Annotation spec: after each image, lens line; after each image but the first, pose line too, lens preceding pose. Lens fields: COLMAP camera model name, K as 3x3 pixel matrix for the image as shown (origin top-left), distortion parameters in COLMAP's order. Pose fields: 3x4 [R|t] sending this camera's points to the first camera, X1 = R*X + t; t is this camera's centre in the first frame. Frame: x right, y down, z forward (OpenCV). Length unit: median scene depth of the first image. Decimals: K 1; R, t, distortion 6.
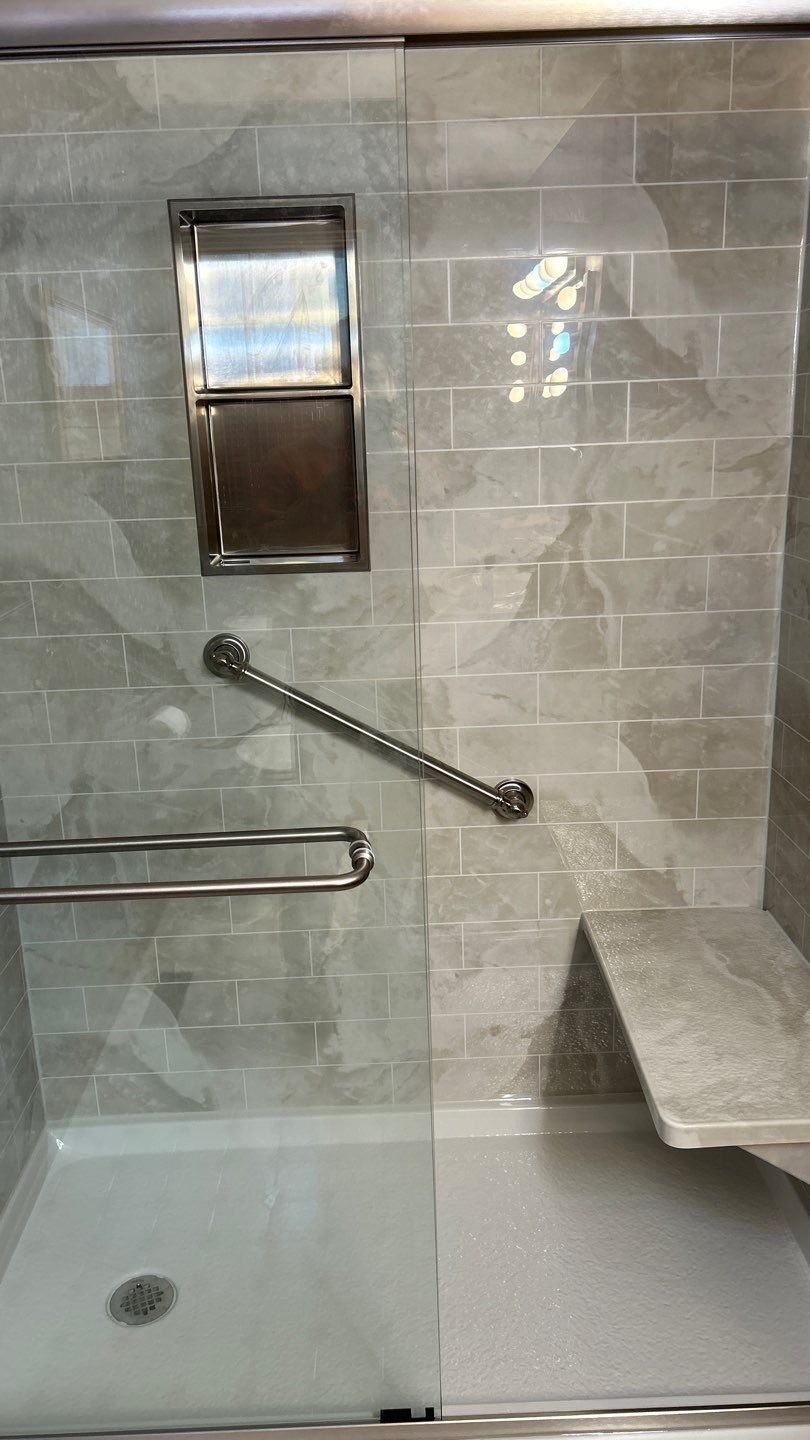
lens RADIAL K [[1086.8, 0, 400.2], [0, 1086.8, 725.8], [0, 0, 1]] dist [0.069634, -0.090573]
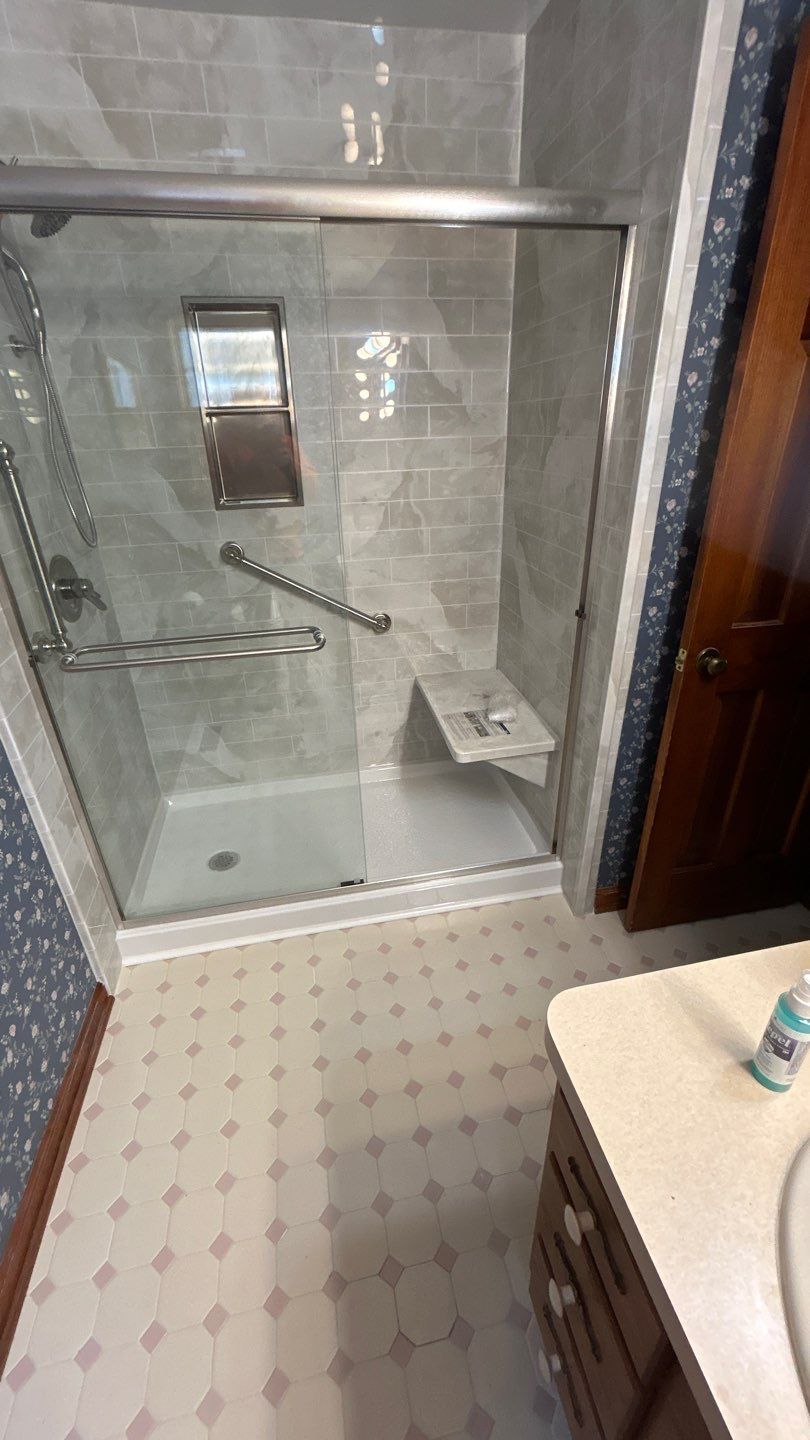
lens RADIAL K [[582.9, 0, 406.7], [0, 582.9, 720.2], [0, 0, 1]] dist [-0.001424, 0.000227]
pose [[0.984635, -0.071660, 0.159247, -0.040122], [0.041305, 0.981619, 0.186327, 0.048056], [-0.169672, -0.176886, 0.969496, -0.122056]]
